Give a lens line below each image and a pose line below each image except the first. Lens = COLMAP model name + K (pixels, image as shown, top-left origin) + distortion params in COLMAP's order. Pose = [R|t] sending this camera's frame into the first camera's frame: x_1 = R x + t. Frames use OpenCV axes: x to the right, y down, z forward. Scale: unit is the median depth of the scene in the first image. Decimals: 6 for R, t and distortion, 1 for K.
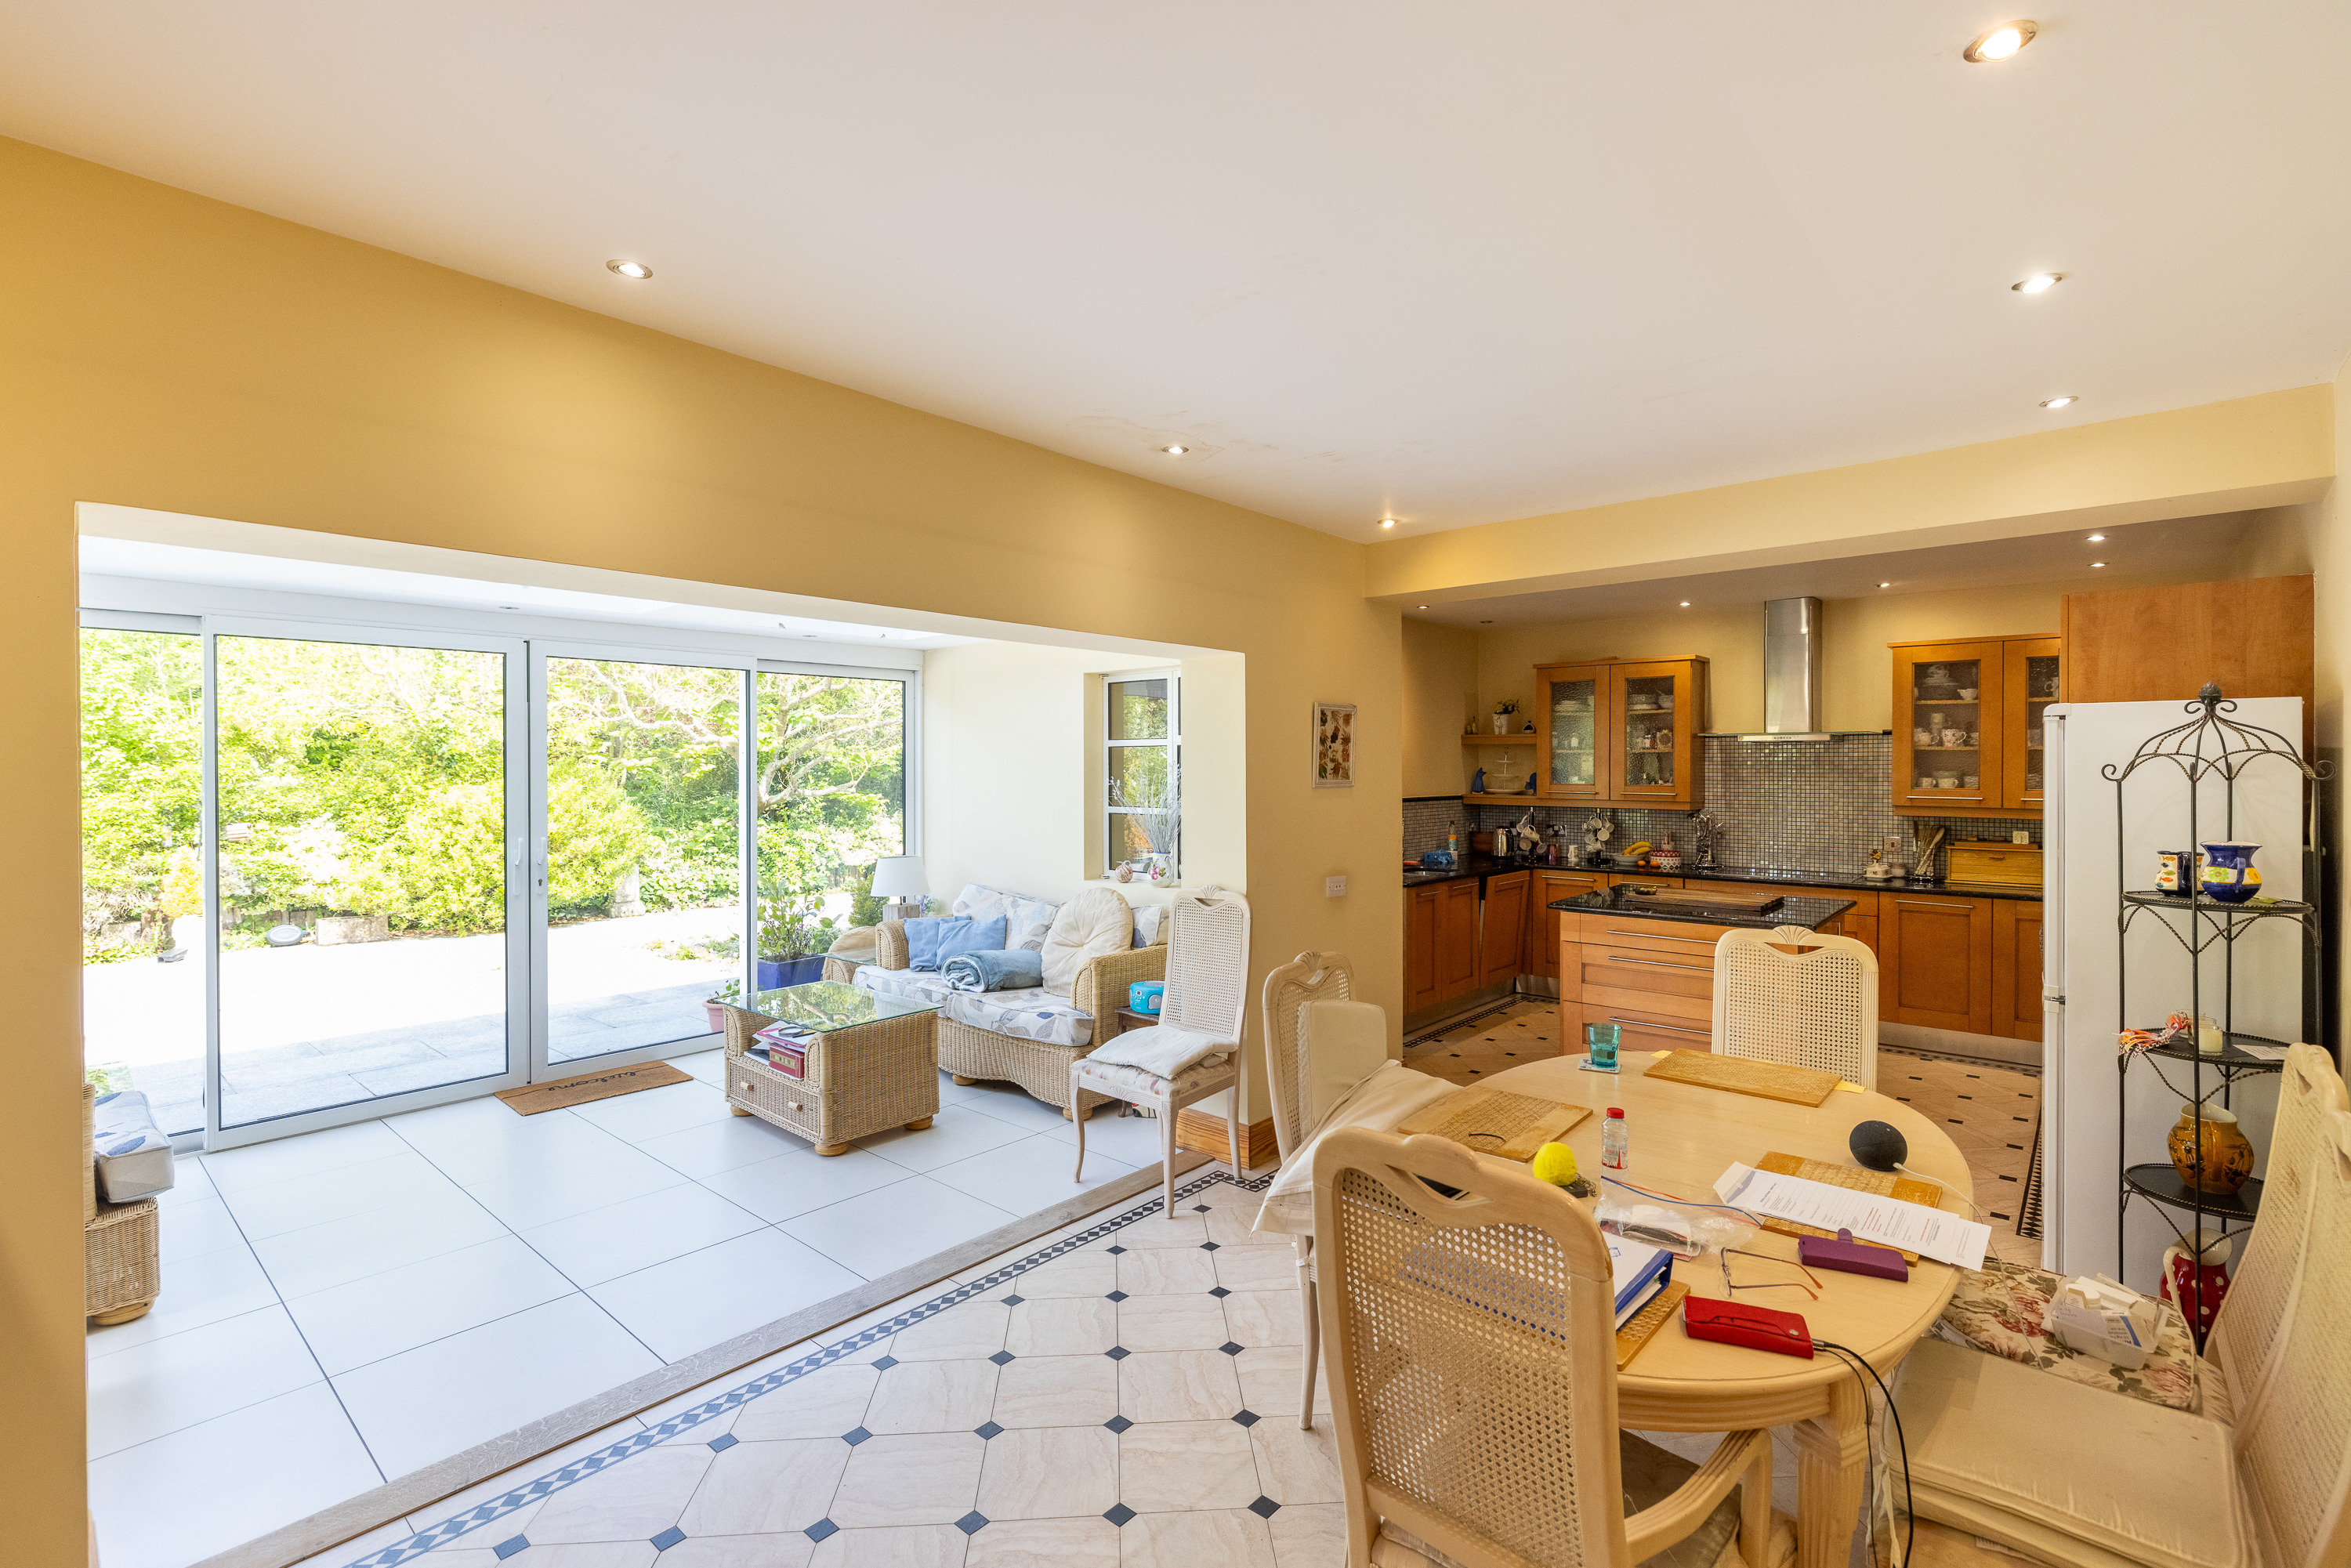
lens RADIAL K [[1051.6, 0, 1174.4], [0, 1051.6, 773.9], [0, 0, 1]] dist [-0.001016, 0.000134]
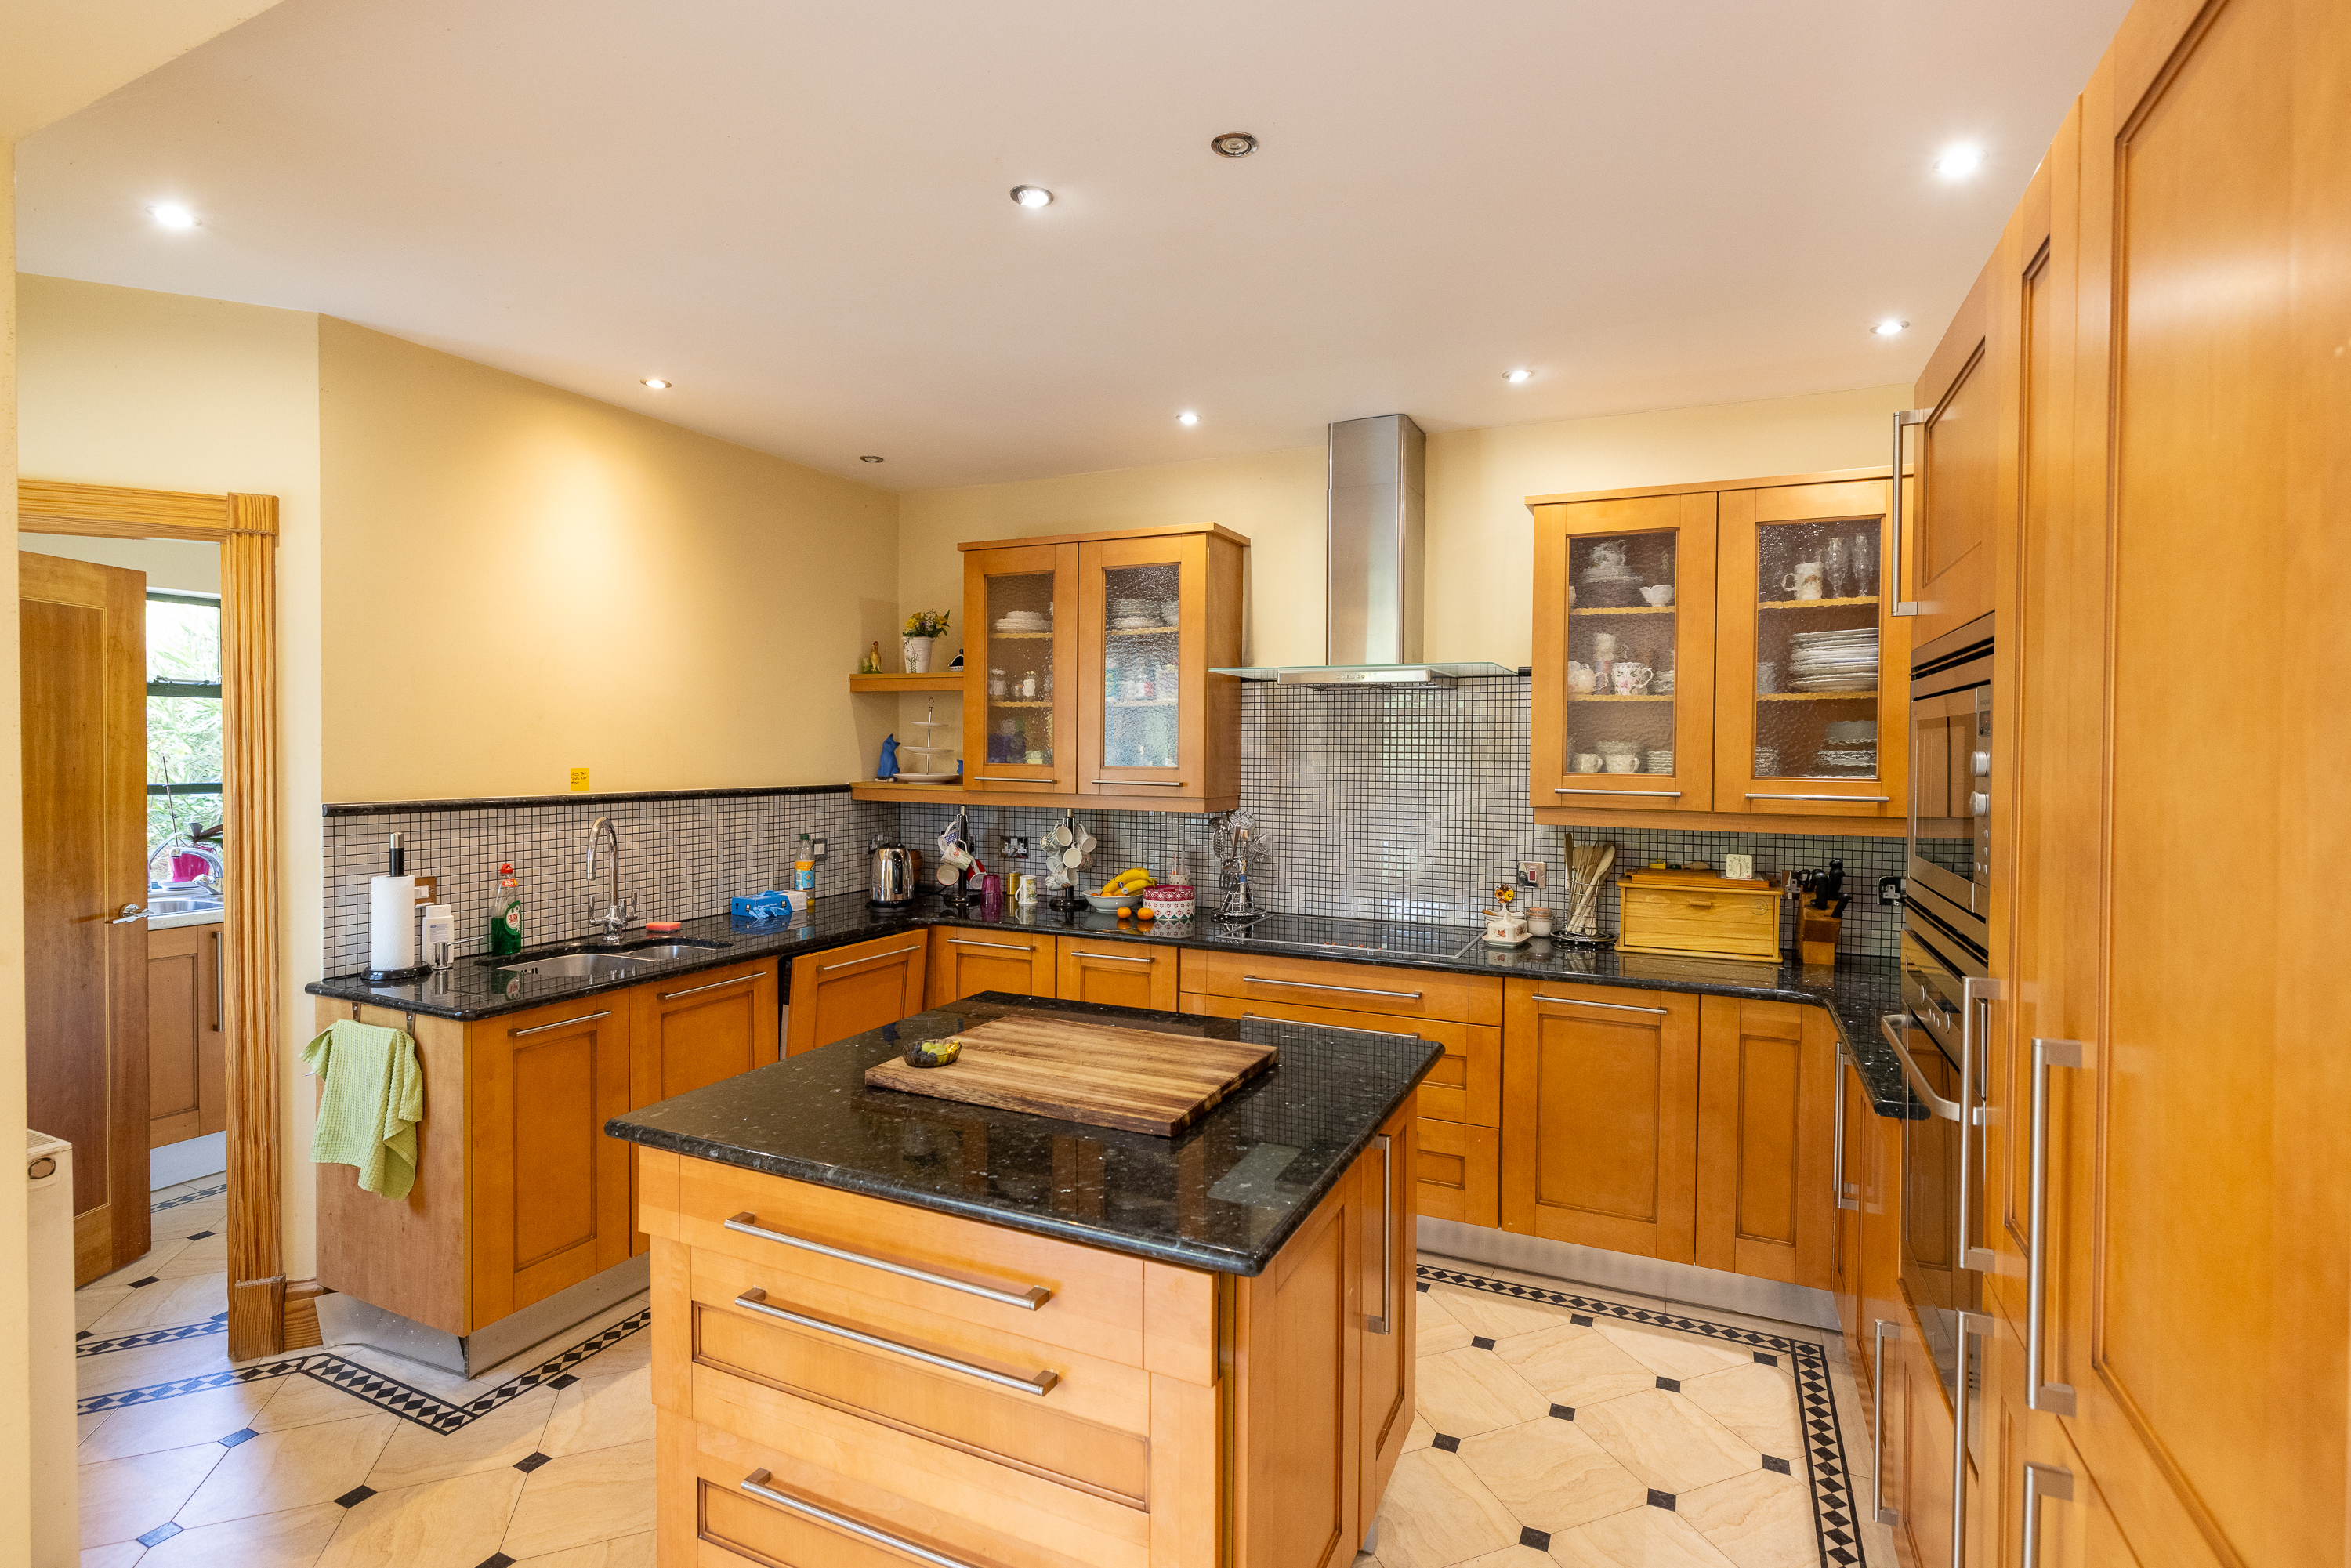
lens RADIAL K [[1109.1, 0, 1182.7], [0, 1109.1, 768.5], [0, 0, 1]] dist [-0.003210, -0.000147]
pose [[0.960948, 0.003449, 0.276709, 0.327676], [-0.006404, 0.999932, 0.009775, 0.006174], [-0.276656, -0.011165, 0.960904, 0.466381]]
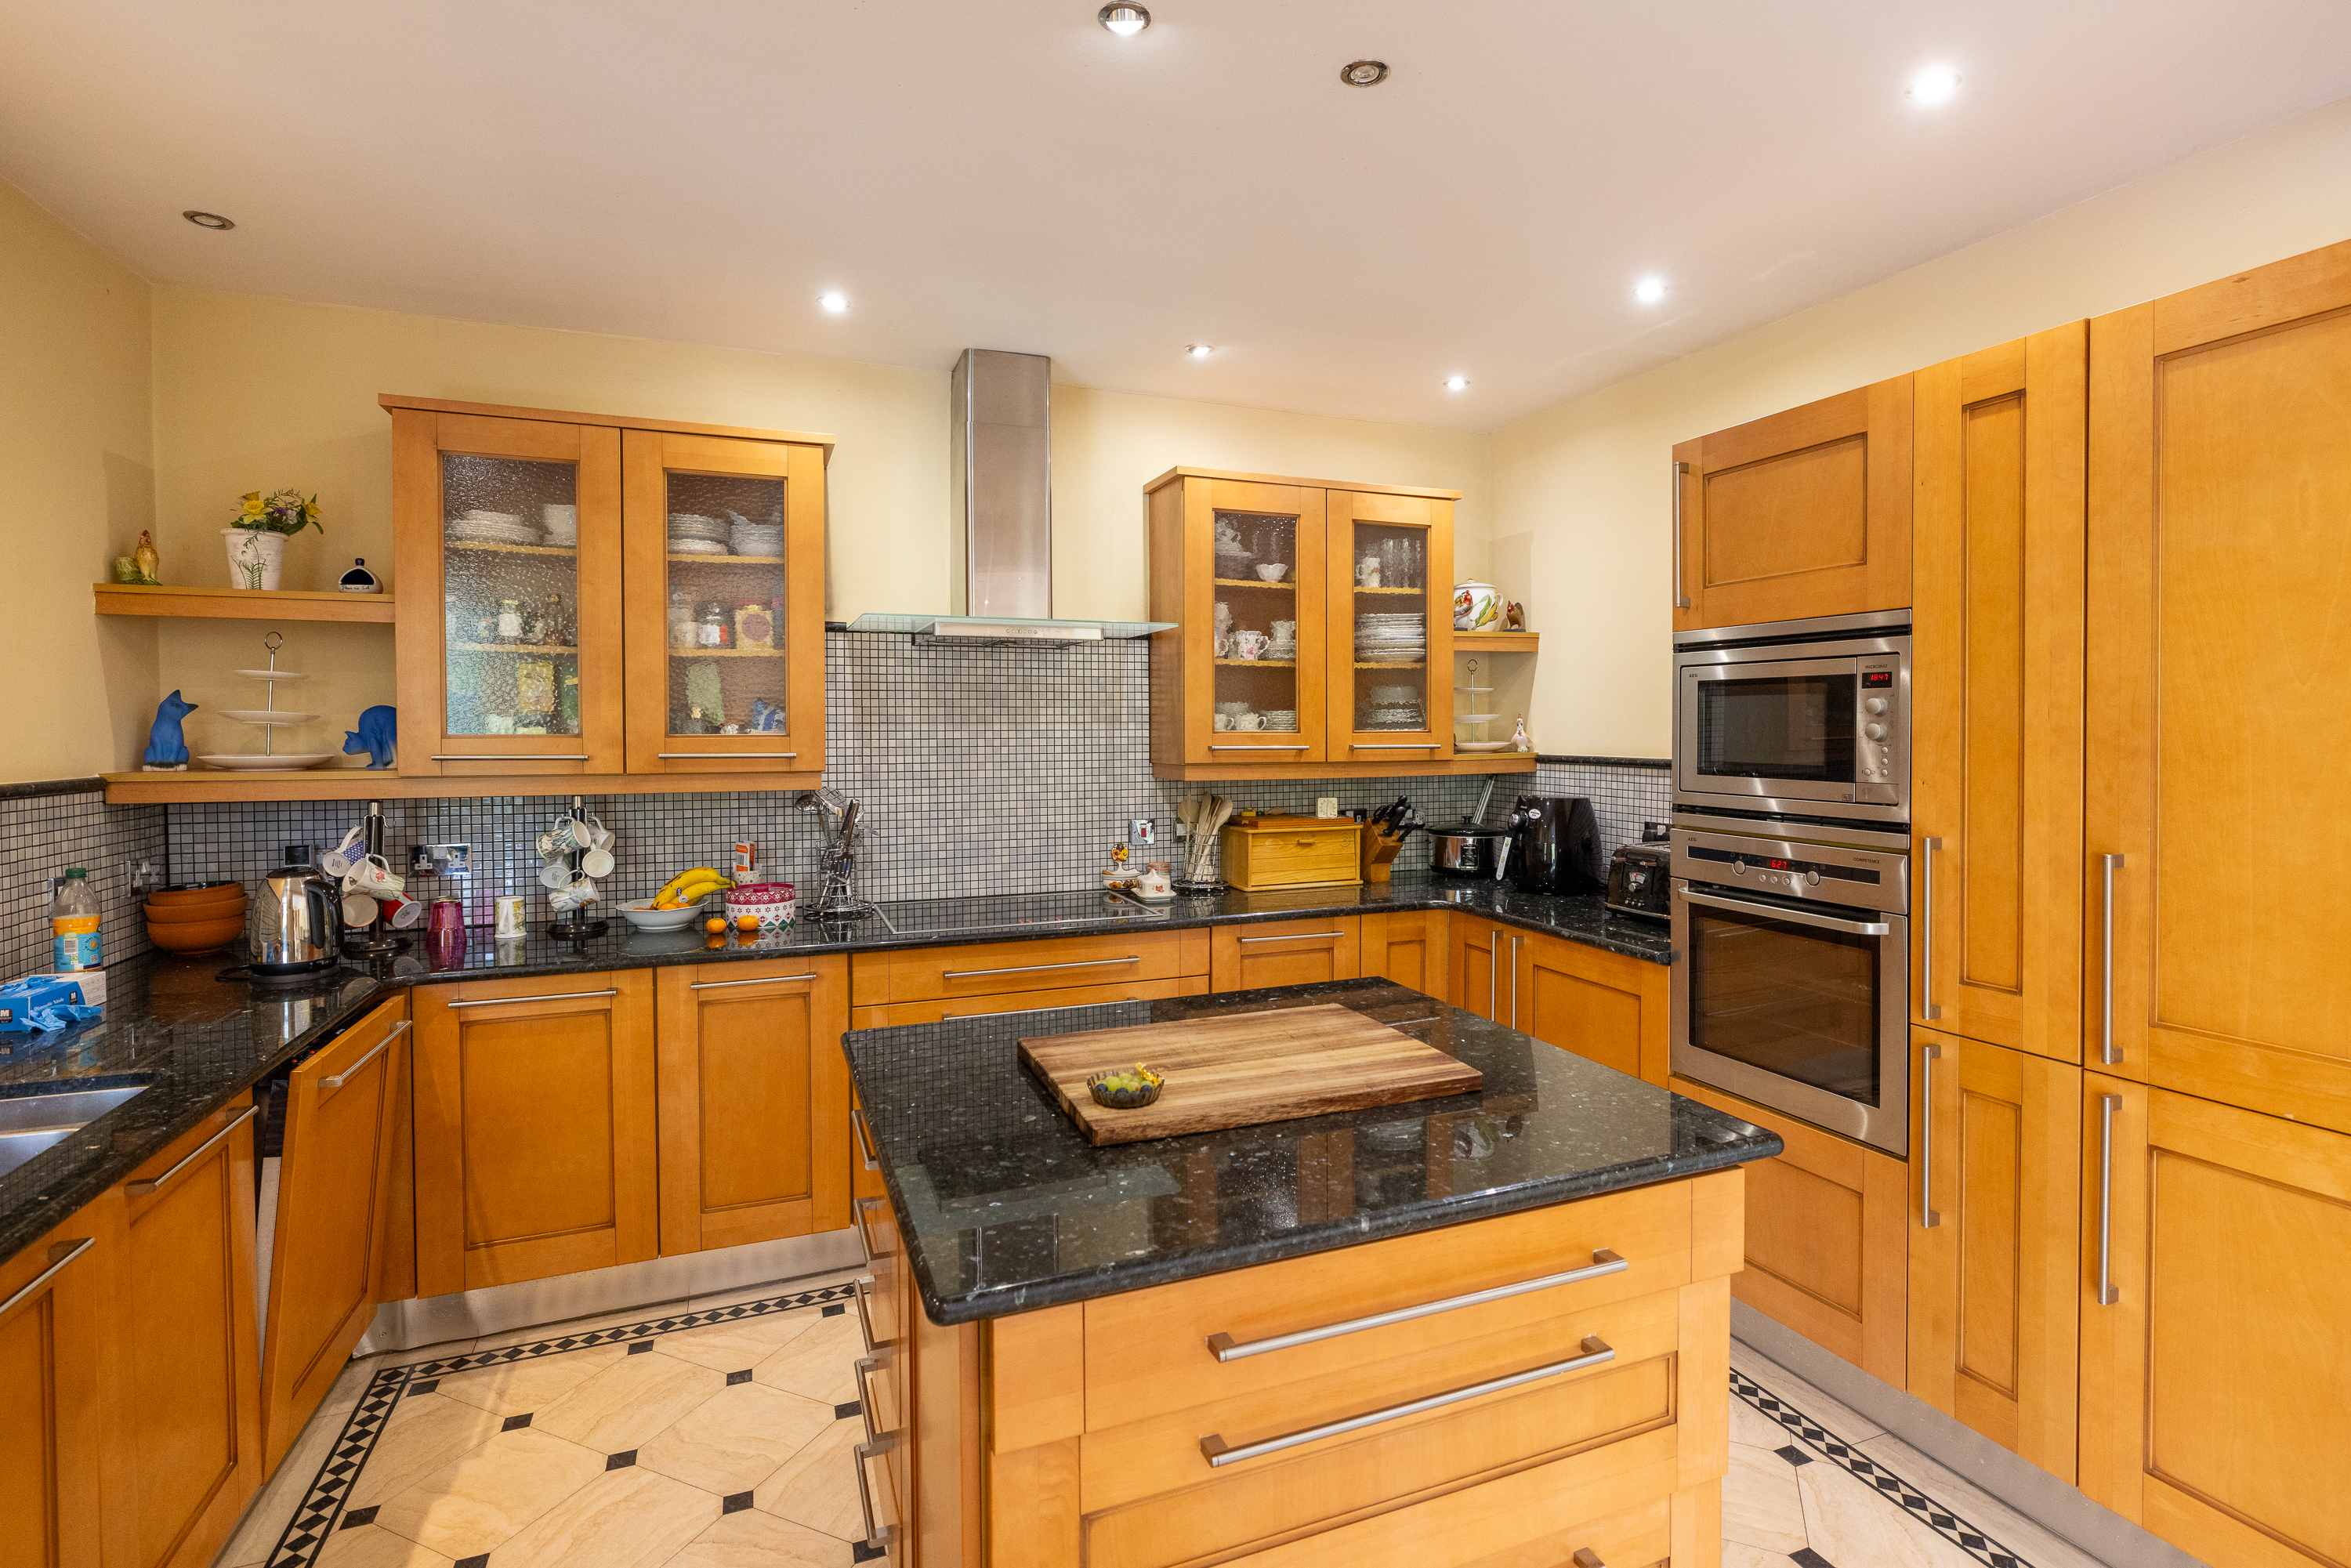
lens RADIAL K [[1145.8, 0, 1226.4], [0, 1145.8, 748.3], [0, 0, 1]] dist [-0.000038, 0.000278]
pose [[0.448812, -0.018853, 0.893427, 0.140909], [0.009903, 0.999821, 0.016124, 0.011256], [-0.893571, 0.001611, 0.448918, 0.645031]]
